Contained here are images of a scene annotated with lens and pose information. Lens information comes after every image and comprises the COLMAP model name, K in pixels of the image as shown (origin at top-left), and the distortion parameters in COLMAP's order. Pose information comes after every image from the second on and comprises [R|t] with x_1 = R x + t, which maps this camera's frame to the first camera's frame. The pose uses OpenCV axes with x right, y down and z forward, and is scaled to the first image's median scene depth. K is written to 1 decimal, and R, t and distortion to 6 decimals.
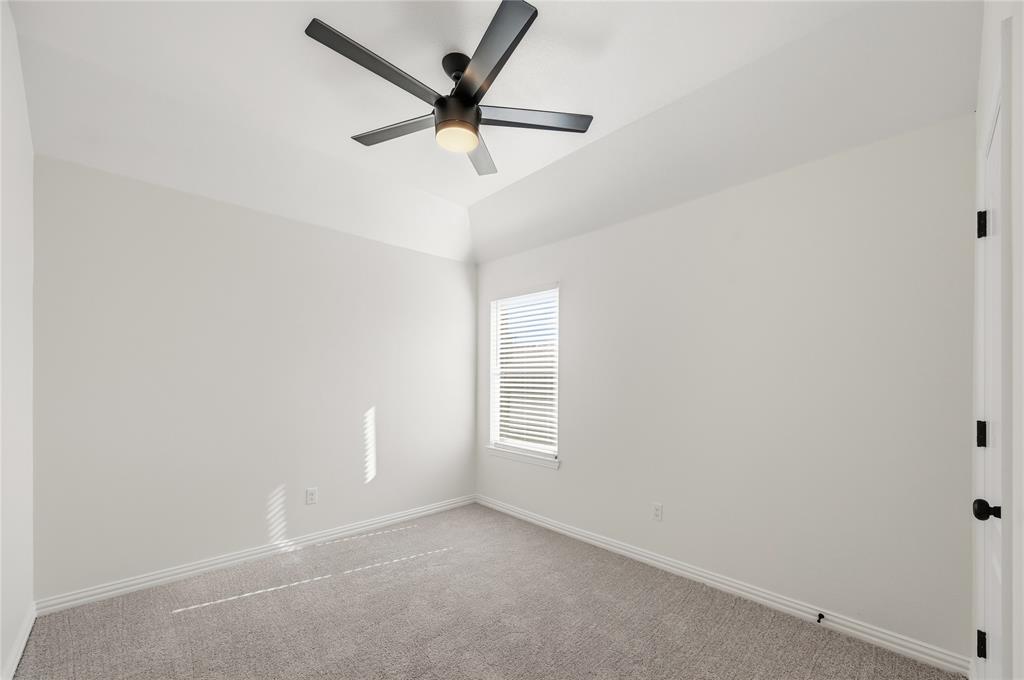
lens RADIAL K [[402.7, 0, 510.7], [0, 402.7, 378.7], [0, 0, 1]] dist [0.000609, -0.015789]
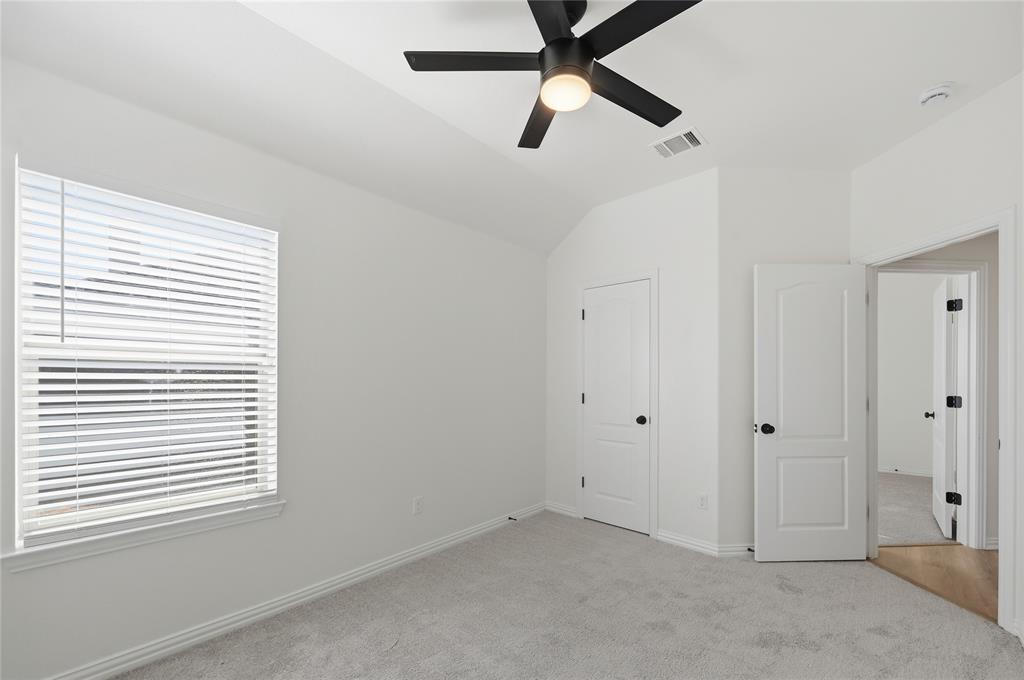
lens RADIAL K [[402.7, 0, 510.7], [0, 402.7, 378.7], [0, 0, 1]] dist [0.000609, -0.015789]
pose [[-0.066395, -0.003035, 0.997789, -0.524078], [-0.004315, 0.999987, 0.002754, 0.003602], [-0.997784, -0.004122, -0.066407, 0.645272]]
